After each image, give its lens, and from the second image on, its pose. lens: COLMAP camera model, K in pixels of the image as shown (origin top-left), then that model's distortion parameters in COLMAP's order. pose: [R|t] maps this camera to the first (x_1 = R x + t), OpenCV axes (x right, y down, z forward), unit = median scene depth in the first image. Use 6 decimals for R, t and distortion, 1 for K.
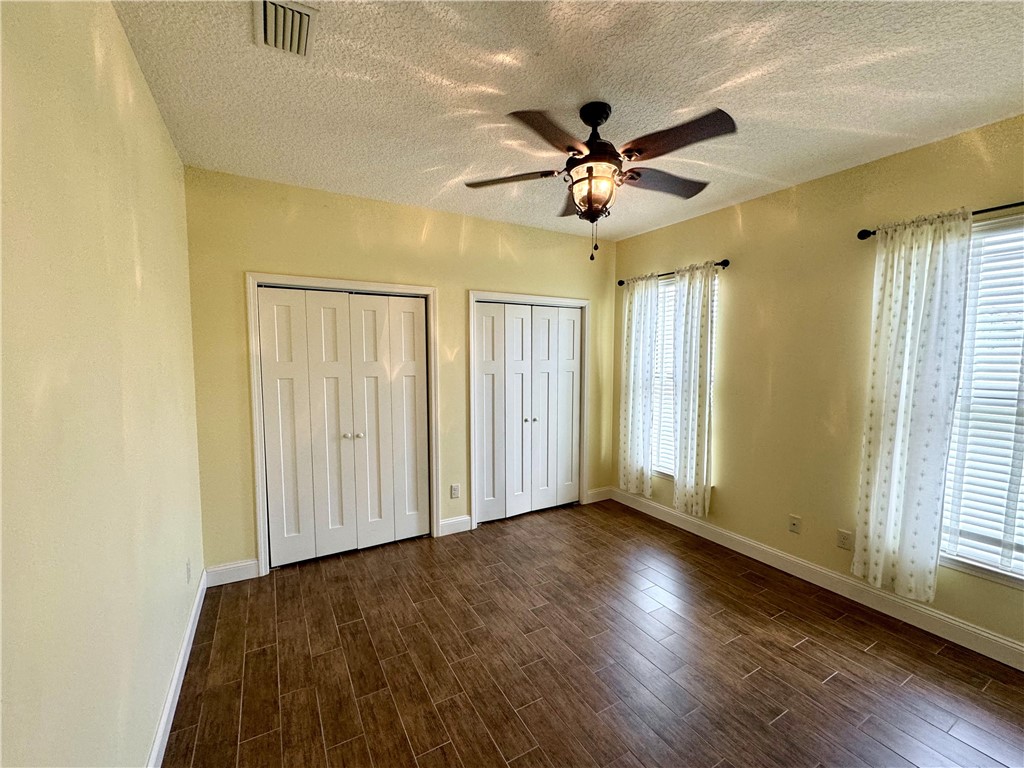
lens RADIAL K [[414.9, 0, 513.7], [0, 414.9, 385.7], [0, 0, 1]] dist [-0.003303, 0.000785]
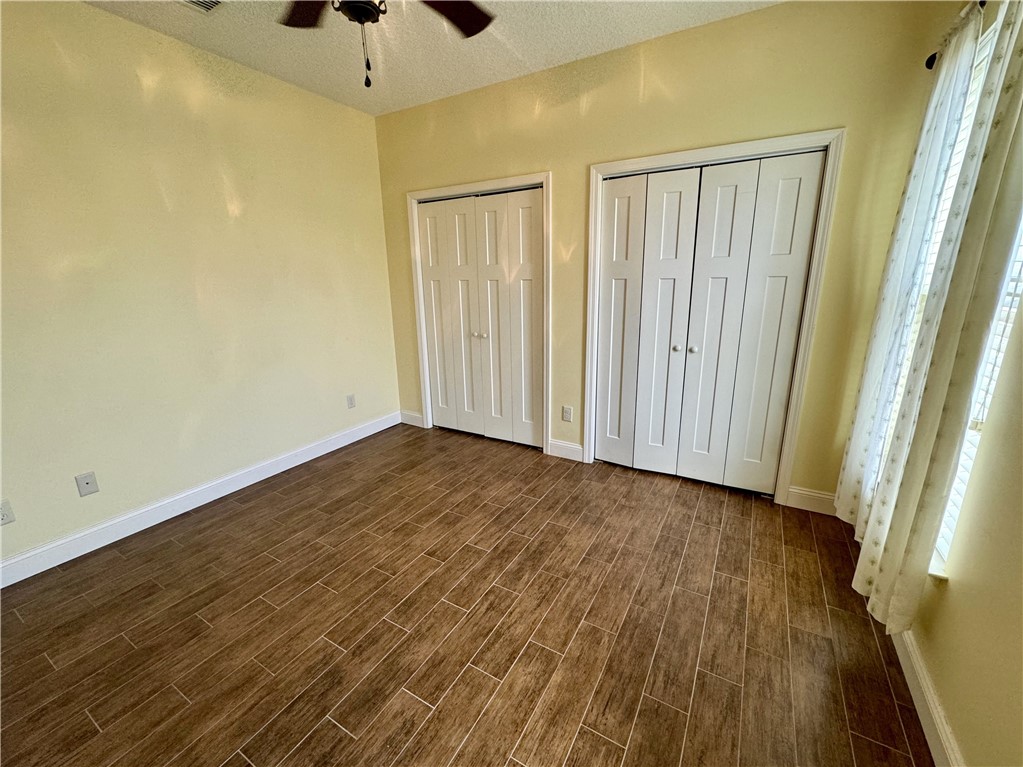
lens RADIAL K [[414.5, 0, 513.2], [0, 414.5, 385.2], [0, 0, 1]] dist [-0.003303, 0.000785]
pose [[0.512464, 0.214954, -0.831370, 0.560019], [-0.047141, 0.973745, 0.222708, 0.001473], [0.857414, -0.074938, 0.509142, 0.480600]]
